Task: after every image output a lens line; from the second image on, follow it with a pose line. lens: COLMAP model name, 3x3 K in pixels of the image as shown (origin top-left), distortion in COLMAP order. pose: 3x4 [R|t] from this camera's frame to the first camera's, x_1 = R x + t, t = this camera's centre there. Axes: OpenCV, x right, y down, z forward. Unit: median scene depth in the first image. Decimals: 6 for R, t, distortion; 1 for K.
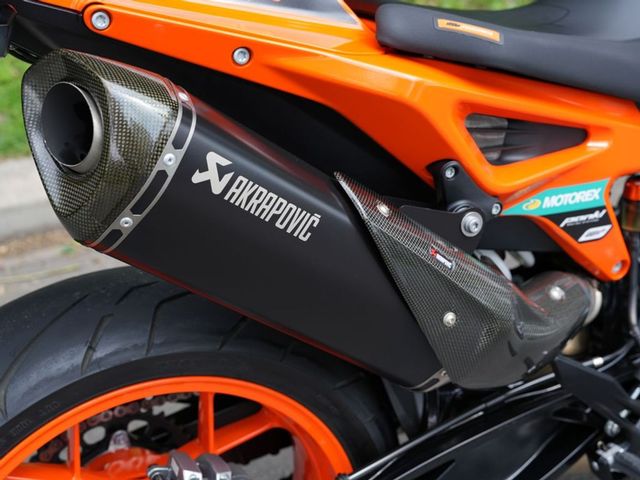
lens RADIAL K [[1000.6, 0, 320.0], [0, 1000.6, 240.0], [0, 0, 1]] dist [-0.104379, 1.074701]
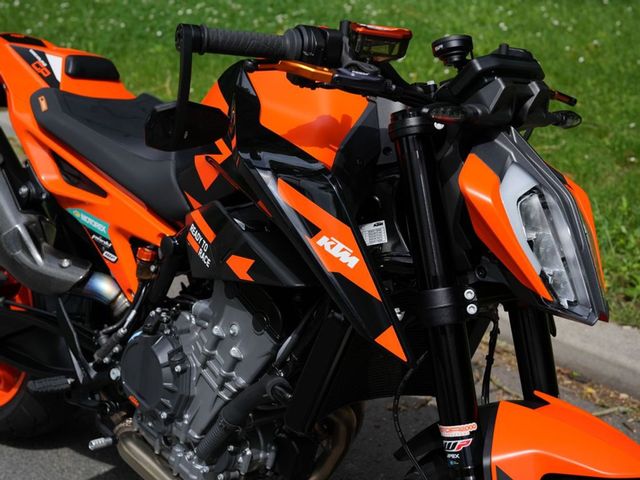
lens RADIAL K [[1000.6, 0, 320.0], [0, 1000.6, 240.0], [0, 0, 1]] dist [-0.104379, 1.074701]
pose [[0.340372, 0.333060, -0.879328, 2.201381], [-0.509713, 0.851200, 0.125104, -0.498634], [0.790151, 0.405623, 0.459490, 0.557662]]
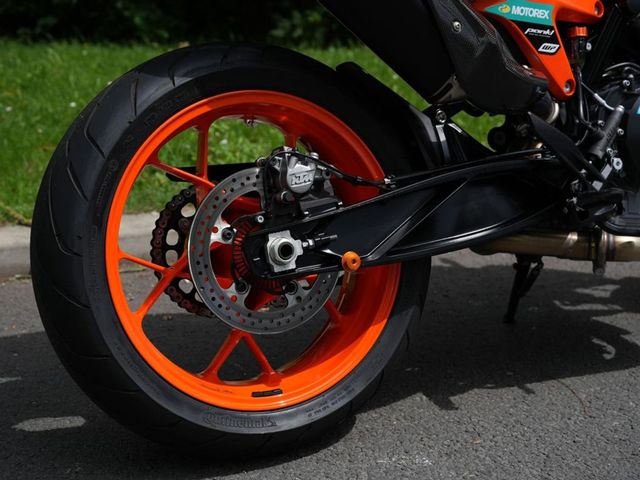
lens RADIAL K [[1000.6, 0, 320.0], [0, 1000.6, 240.0], [0, 0, 1]] dist [-0.104379, 1.074701]
pose [[0.999572, -0.018777, 0.022415, -0.120476], [0.025233, 0.941258, -0.336743, 0.872332], [-0.014775, 0.337165, 0.941330, -0.347167]]
